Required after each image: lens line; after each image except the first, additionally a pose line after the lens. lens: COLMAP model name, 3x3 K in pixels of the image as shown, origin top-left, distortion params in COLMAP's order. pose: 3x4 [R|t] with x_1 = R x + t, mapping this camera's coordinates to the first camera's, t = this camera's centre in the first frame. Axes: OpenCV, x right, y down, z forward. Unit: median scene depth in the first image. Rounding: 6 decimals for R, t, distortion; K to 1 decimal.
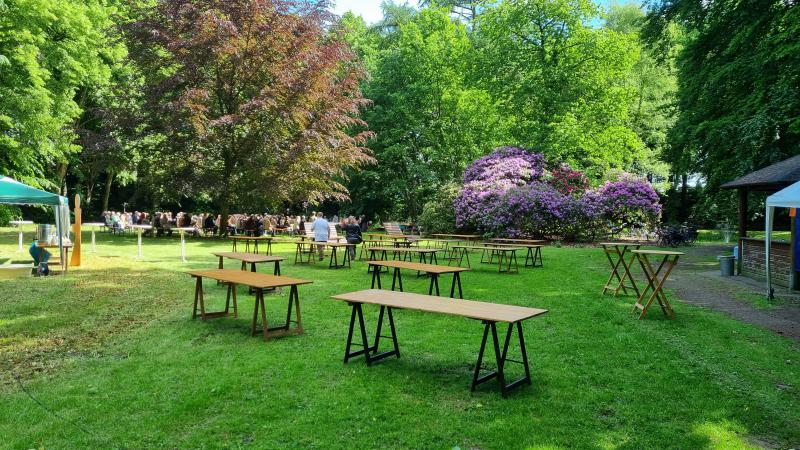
lens RADIAL K [[596.7, 0, 402.8], [0, 596.7, 220.8], [0, 0, 1]] dist [0.066693, -0.028334]
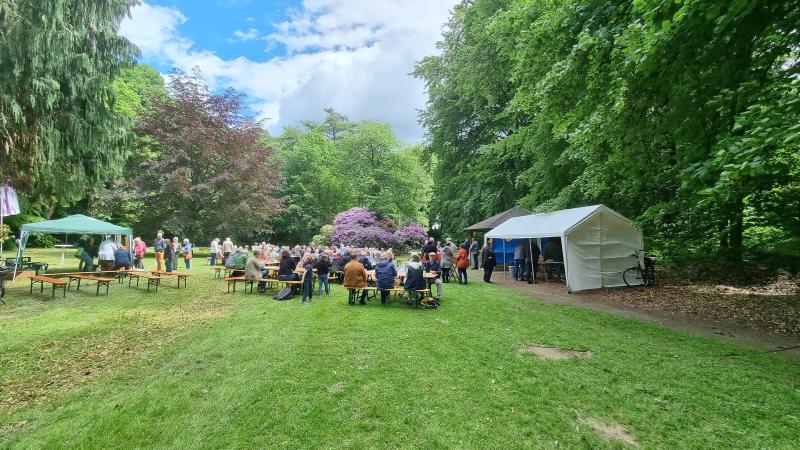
lens RADIAL K [[331.1, 0, 404.6], [0, 331.1, 229.1], [0, 0, 1]] dist [0.010800, -0.000983]
pose [[0.931677, 0.017274, 0.362878, -0.105095], [0.002116, 0.998594, -0.052967, 0.006428], [-0.363282, 0.050116, 0.930330, -0.083462]]
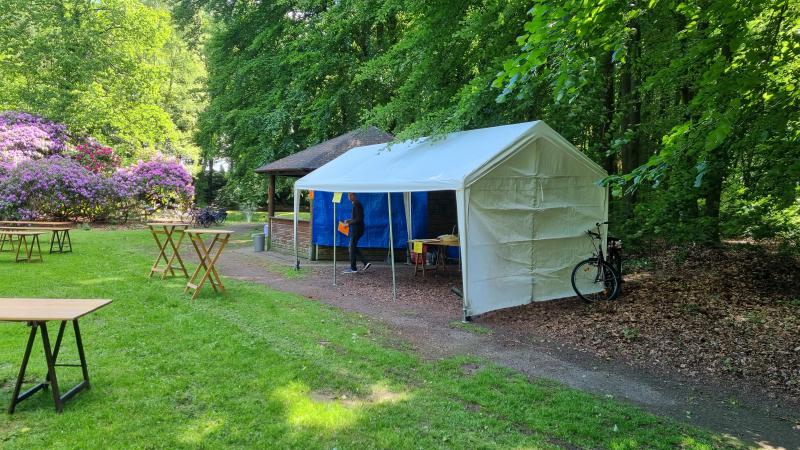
lens RADIAL K [[596.7, 0, 388.1], [0, 596.7, 218.6], [0, 0, 1]] dist [0.066693, -0.028334]
pose [[0.746302, -0.010252, 0.665529, -0.010353], [-0.007678, 0.999682, 0.024008, 0.001661], [-0.665564, -0.023027, 0.745986, 0.019501]]
